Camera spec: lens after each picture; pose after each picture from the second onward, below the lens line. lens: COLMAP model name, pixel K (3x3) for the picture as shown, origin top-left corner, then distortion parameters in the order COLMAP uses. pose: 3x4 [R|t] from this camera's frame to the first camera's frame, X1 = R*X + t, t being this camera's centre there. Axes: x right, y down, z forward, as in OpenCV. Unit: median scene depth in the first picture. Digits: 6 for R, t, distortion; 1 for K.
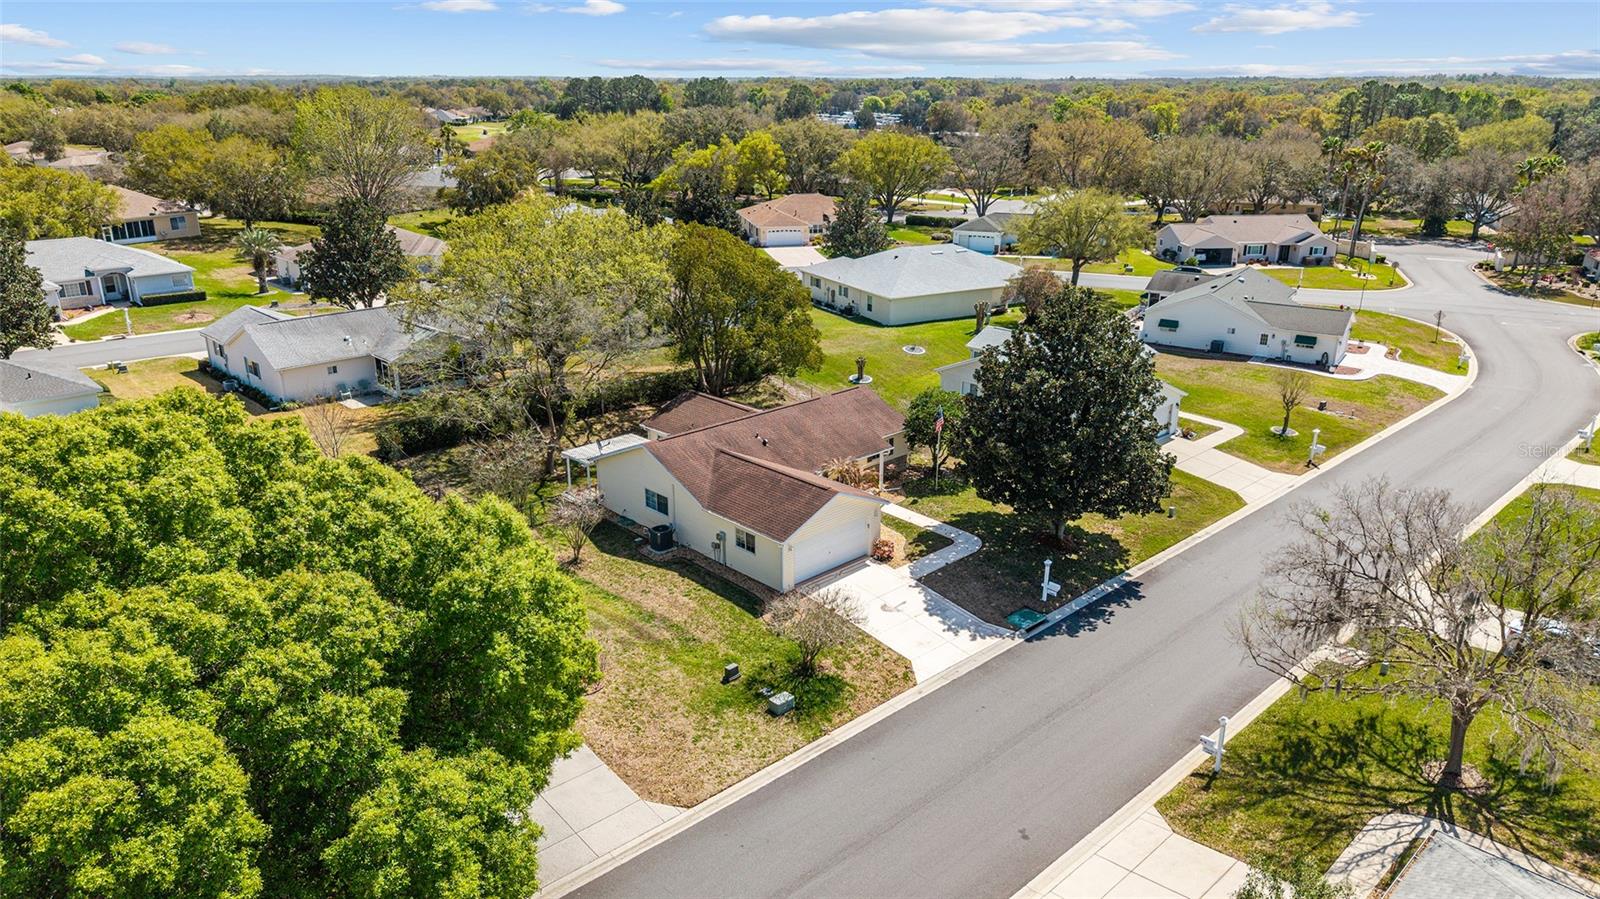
lens RADIAL K [[1071.9, 0, 804.2], [0, 1071.9, 453.4], [0, 0, 1]] dist [0.028139, -0.040086]
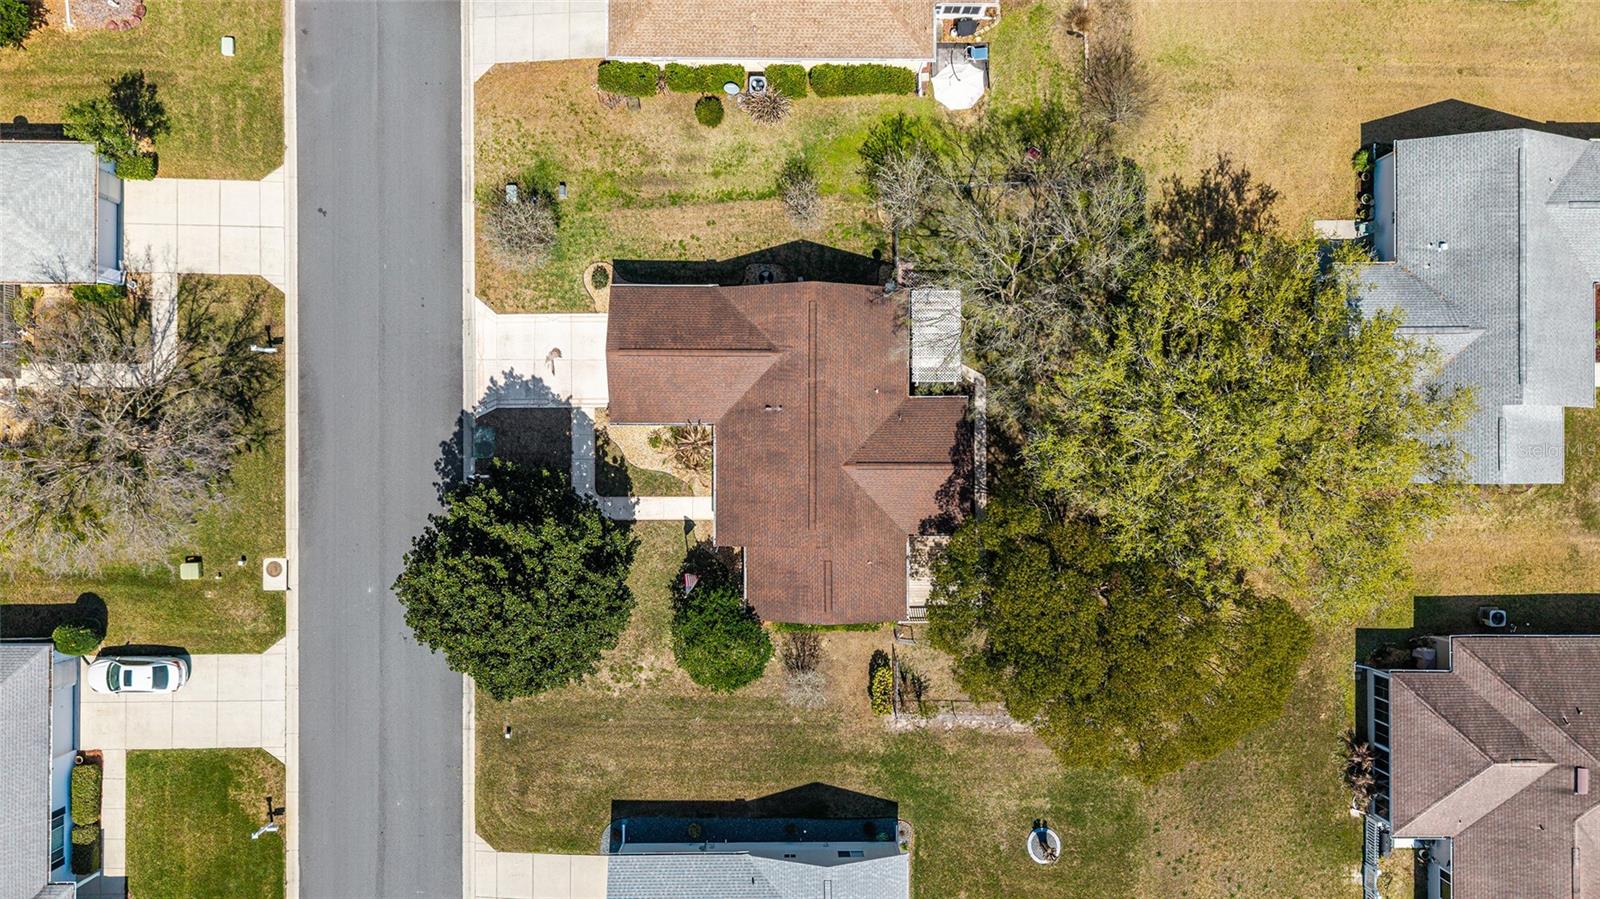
lens RADIAL K [[1071.9, 0, 804.2], [0, 1071.9, 453.4], [0, 0, 1]] dist [0.028139, -0.040086]
pose [[-0.692204, 0.721501, -0.017028, -0.014314], [-0.247143, -0.214808, 0.944869, -1.106643], [0.678066, 0.658251, 0.327005, 0.870639]]
